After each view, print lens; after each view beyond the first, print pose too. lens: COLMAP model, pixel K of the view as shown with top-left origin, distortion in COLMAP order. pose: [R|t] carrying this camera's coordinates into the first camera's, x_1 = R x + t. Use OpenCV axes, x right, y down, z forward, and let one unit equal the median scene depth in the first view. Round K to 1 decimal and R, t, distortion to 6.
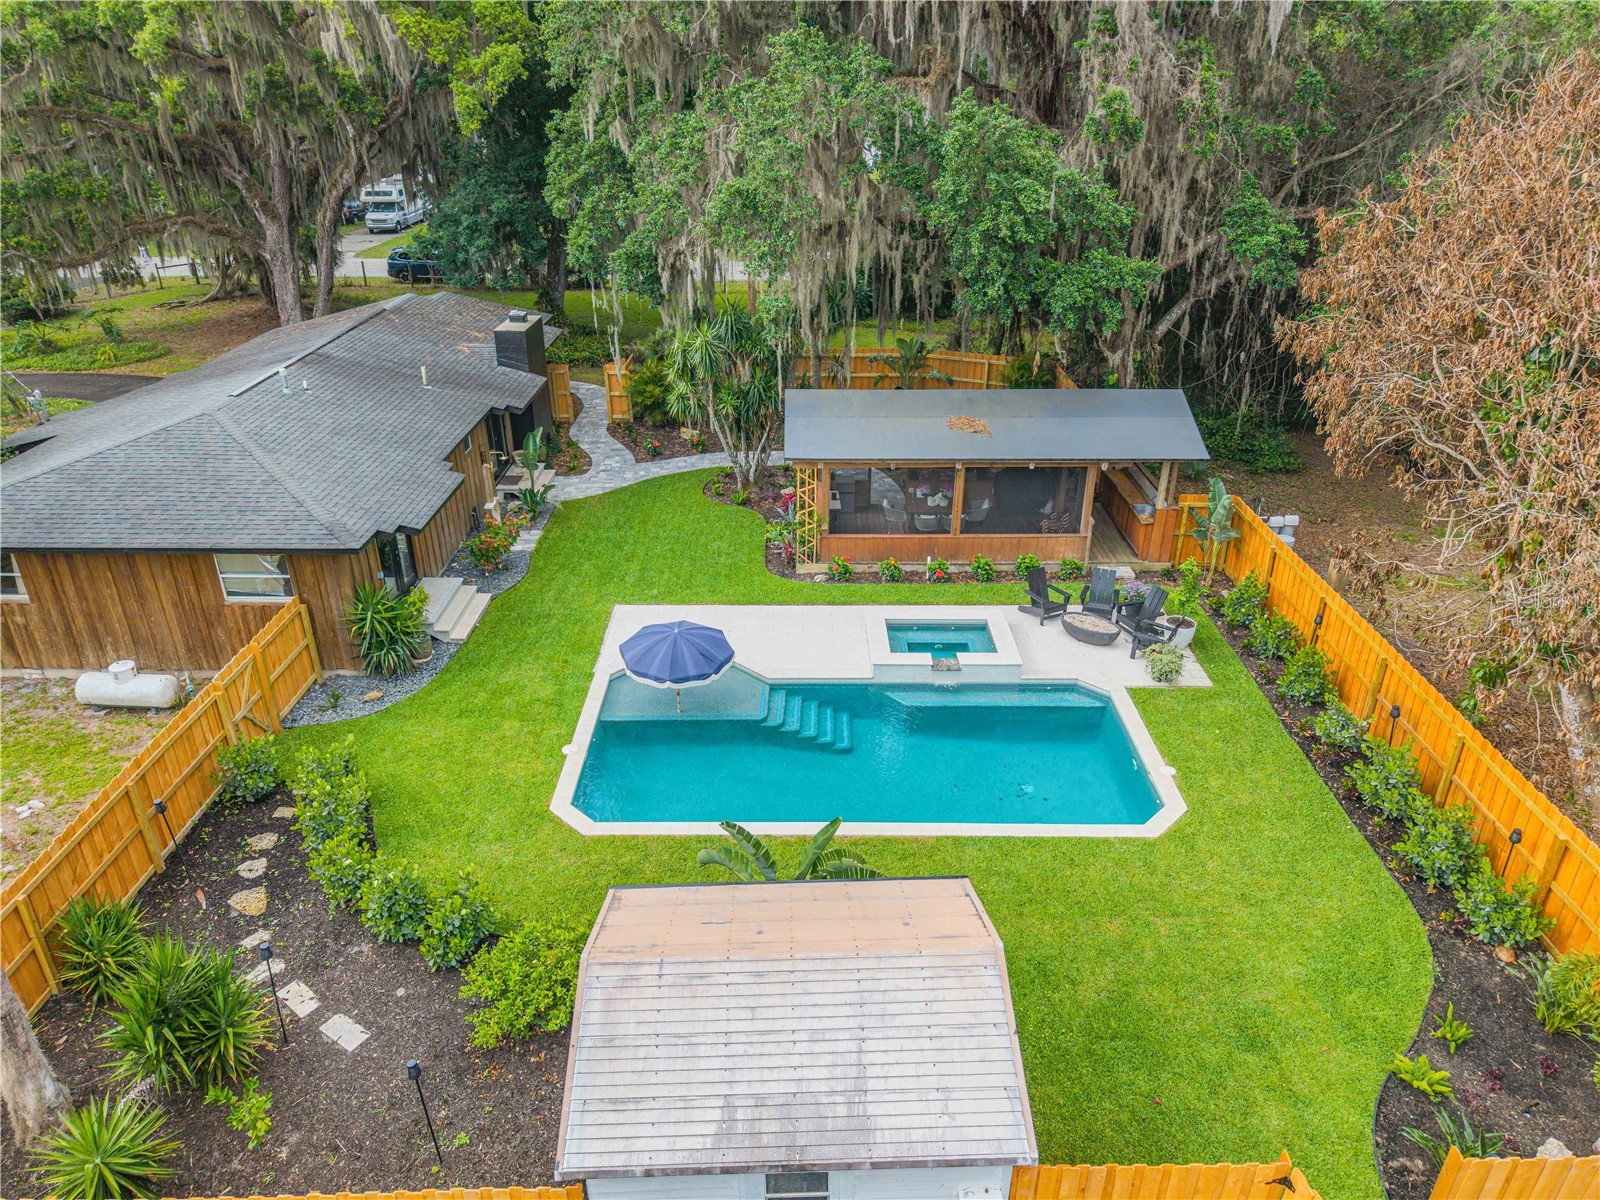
lens RADIAL K [[1077.2, 0, 800.0], [0, 1077.2, 600.0], [0, 0, 1]] dist [0.005501, -0.007285]
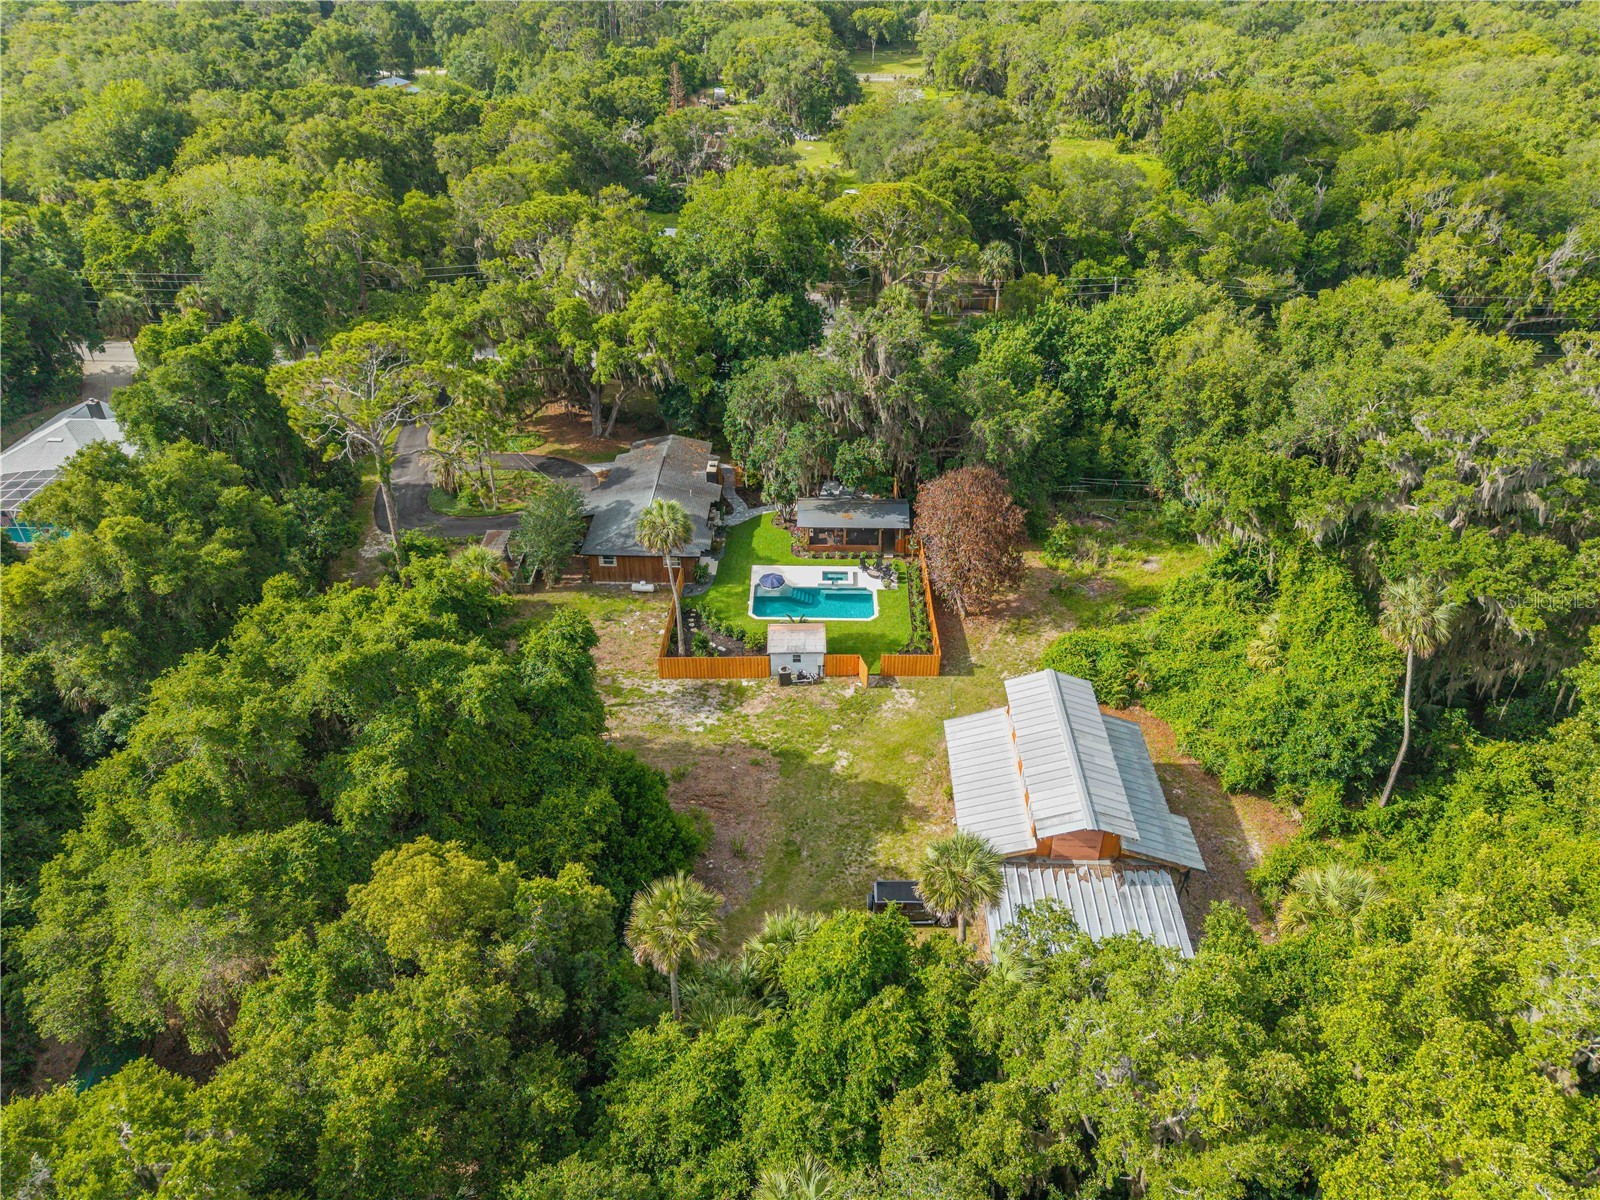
lens RADIAL K [[1077.2, 0, 800.0], [0, 1077.2, 600.0], [0, 0, 1]] dist [0.005501, -0.007285]
pose [[0.999779, 0.009739, -0.018638, 0.077273], [-0.007330, 0.992101, 0.125225, -0.398557], [0.019711, -0.125060, 0.991953, -3.160832]]
